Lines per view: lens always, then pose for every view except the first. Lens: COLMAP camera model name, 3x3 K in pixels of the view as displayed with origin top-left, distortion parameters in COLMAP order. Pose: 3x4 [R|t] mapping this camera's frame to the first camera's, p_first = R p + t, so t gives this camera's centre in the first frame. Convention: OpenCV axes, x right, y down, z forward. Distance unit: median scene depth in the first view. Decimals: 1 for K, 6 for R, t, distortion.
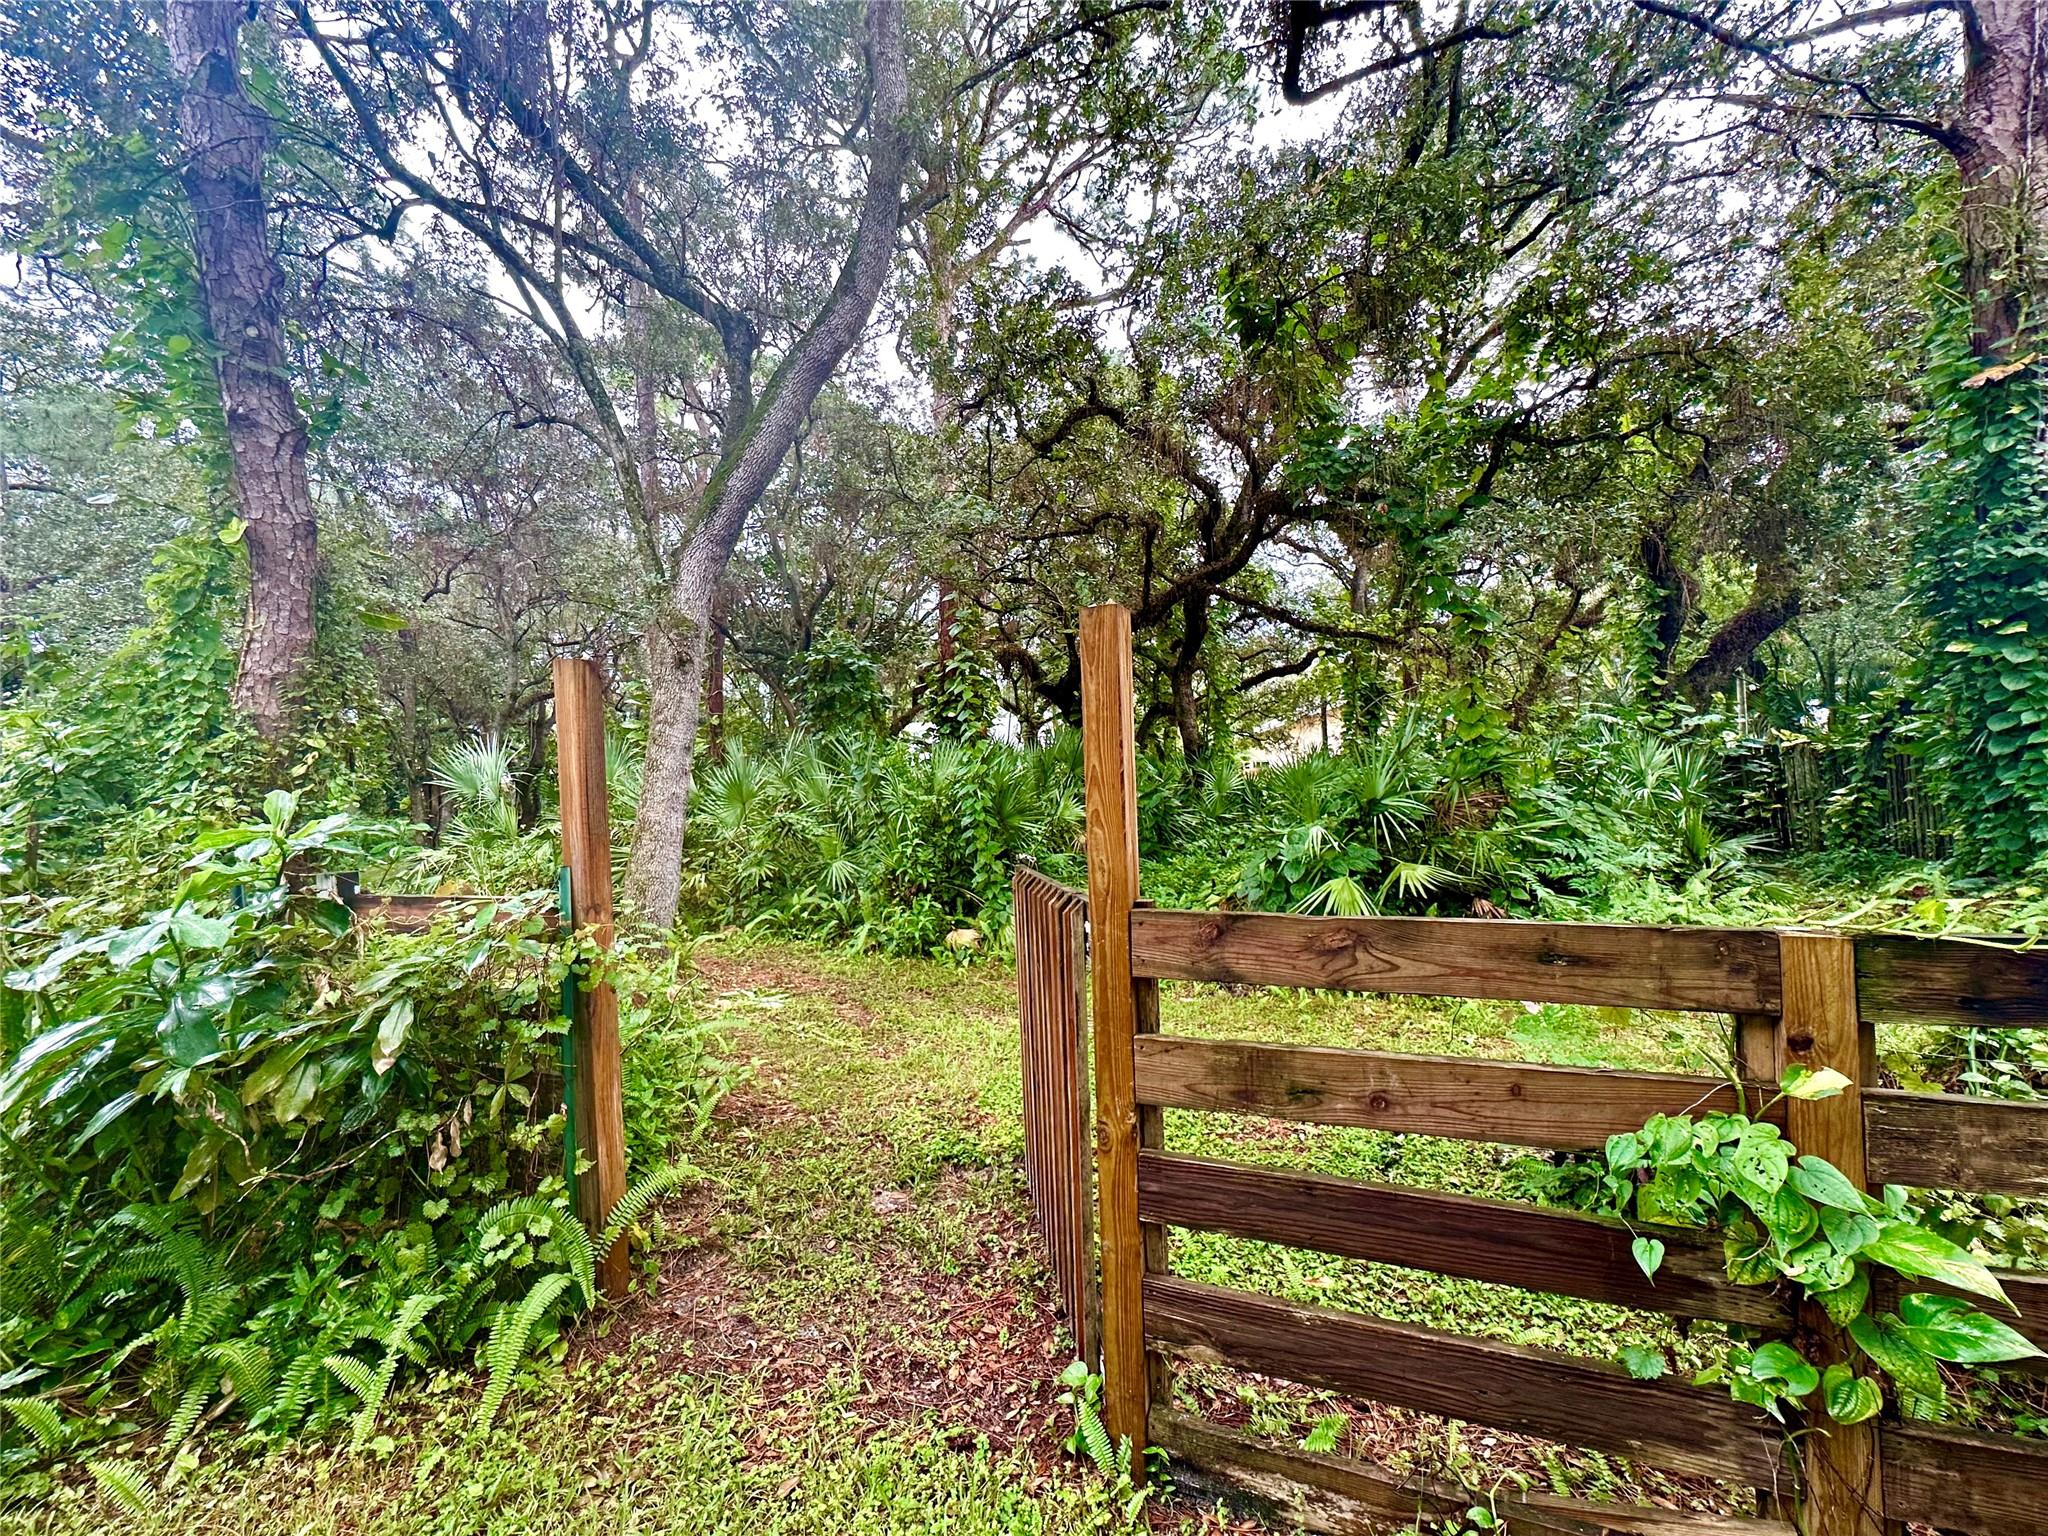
lens RADIAL K [[820.7, 0, 1024.0], [0, 820.7, 768.0], [0, 0, 1]] dist [0.000969, 0.000138]
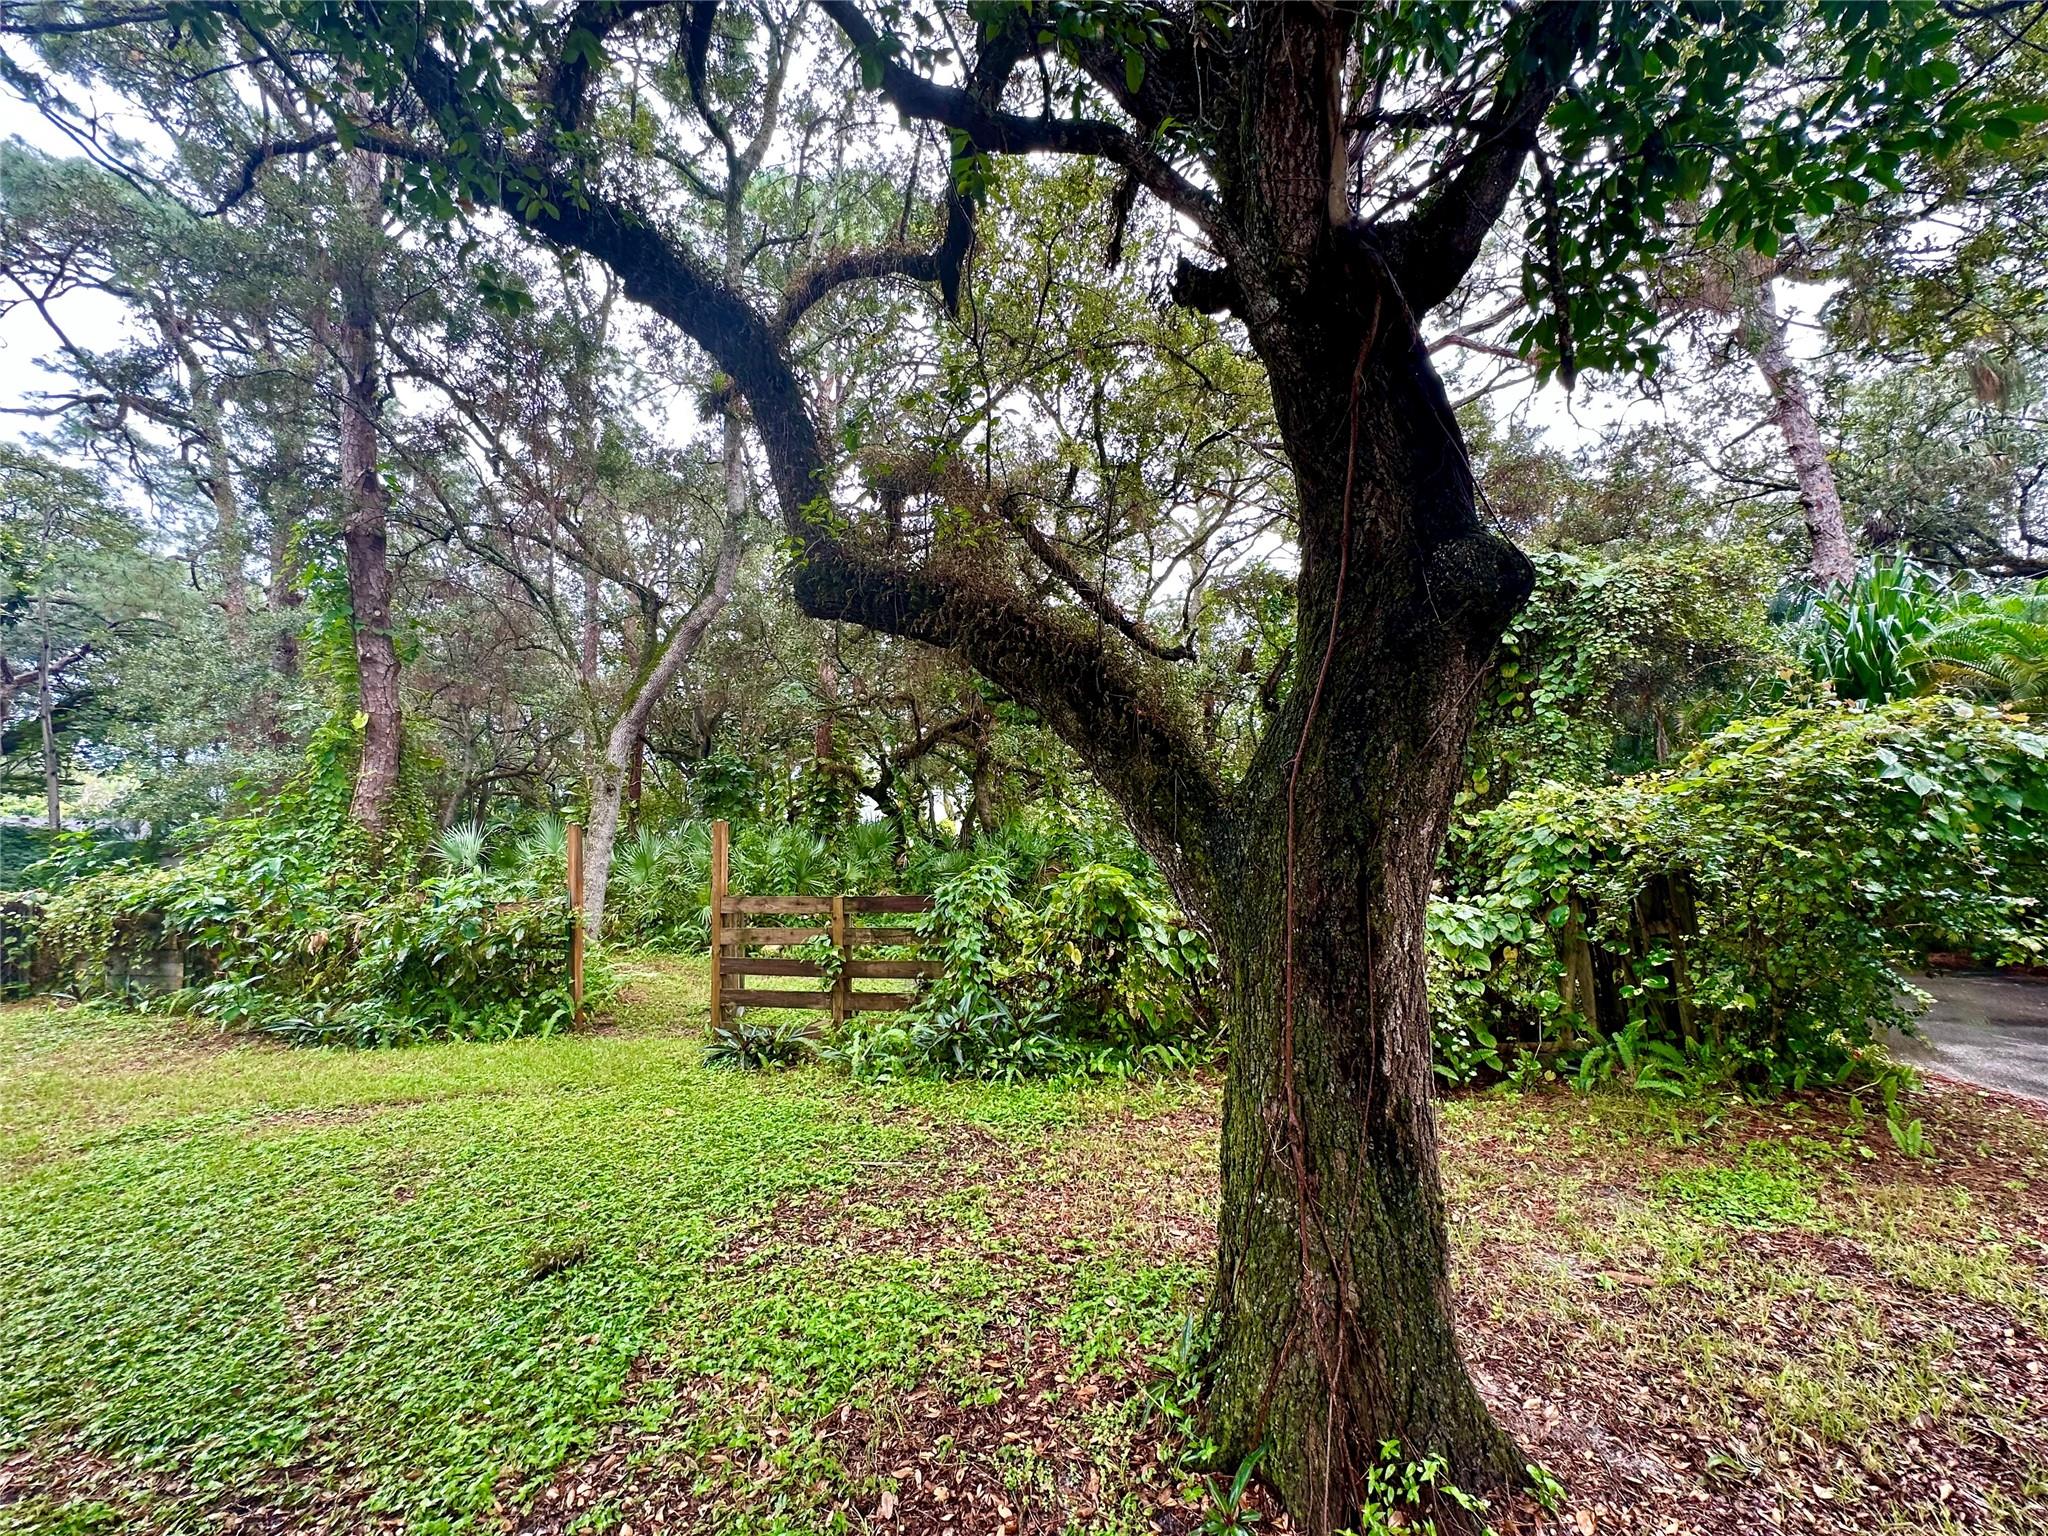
lens RADIAL K [[820.7, 0, 1024.0], [0, 820.7, 768.0], [0, 0, 1]] dist [0.000969, 0.000138]
pose [[0.997182, 0.012078, 0.074037, 0.379794], [-0.006265, 0.996914, -0.078248, -0.045647], [-0.074754, 0.077564, 0.994181, -0.917709]]
